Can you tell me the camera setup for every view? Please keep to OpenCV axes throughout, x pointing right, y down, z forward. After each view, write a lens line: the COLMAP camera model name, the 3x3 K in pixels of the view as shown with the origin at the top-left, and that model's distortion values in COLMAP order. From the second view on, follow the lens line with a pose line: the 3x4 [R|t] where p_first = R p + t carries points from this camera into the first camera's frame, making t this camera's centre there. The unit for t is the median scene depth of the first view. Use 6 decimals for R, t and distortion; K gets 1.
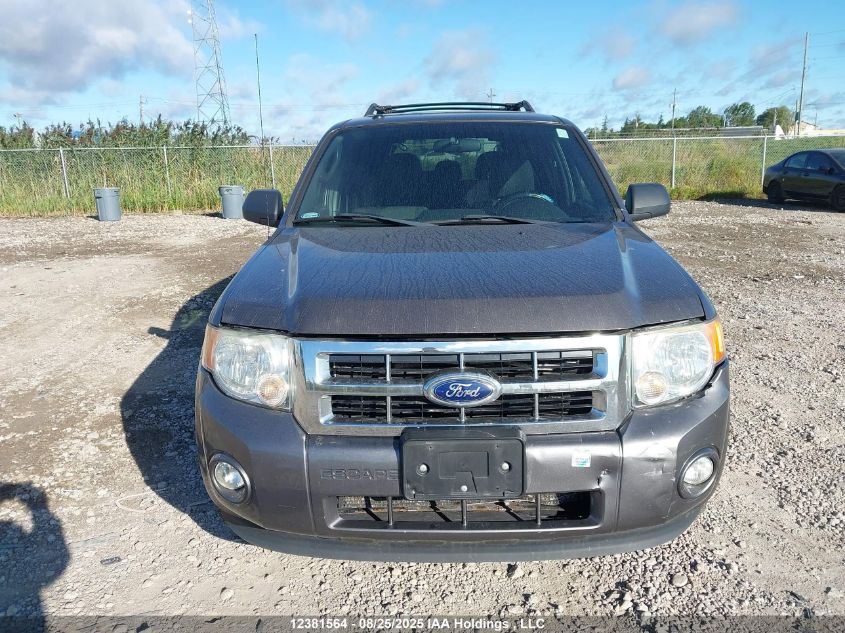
lens RADIAL K [[686.6, 0, 433.4], [0, 686.6, 313.9], [0, 0, 1]] dist [0.006678, -0.009981]
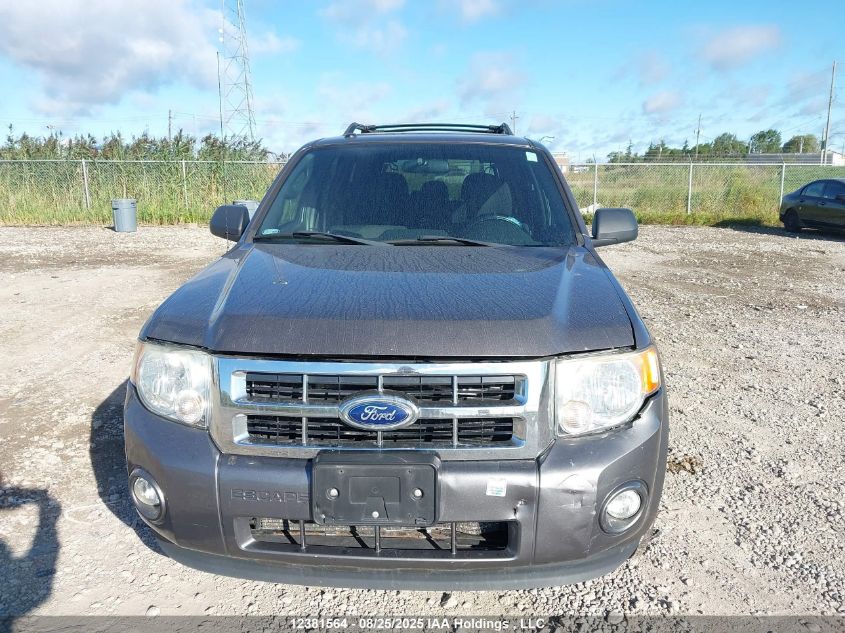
lens RADIAL K [[686.6, 0, 433.4], [0, 686.6, 313.9], [0, 0, 1]] dist [0.006678, -0.009981]
pose [[0.999136, 0.029442, -0.029333, 0.106405], [-0.030234, 0.999180, -0.026942, -0.004943], [0.028516, 0.027805, 0.999207, 0.012247]]
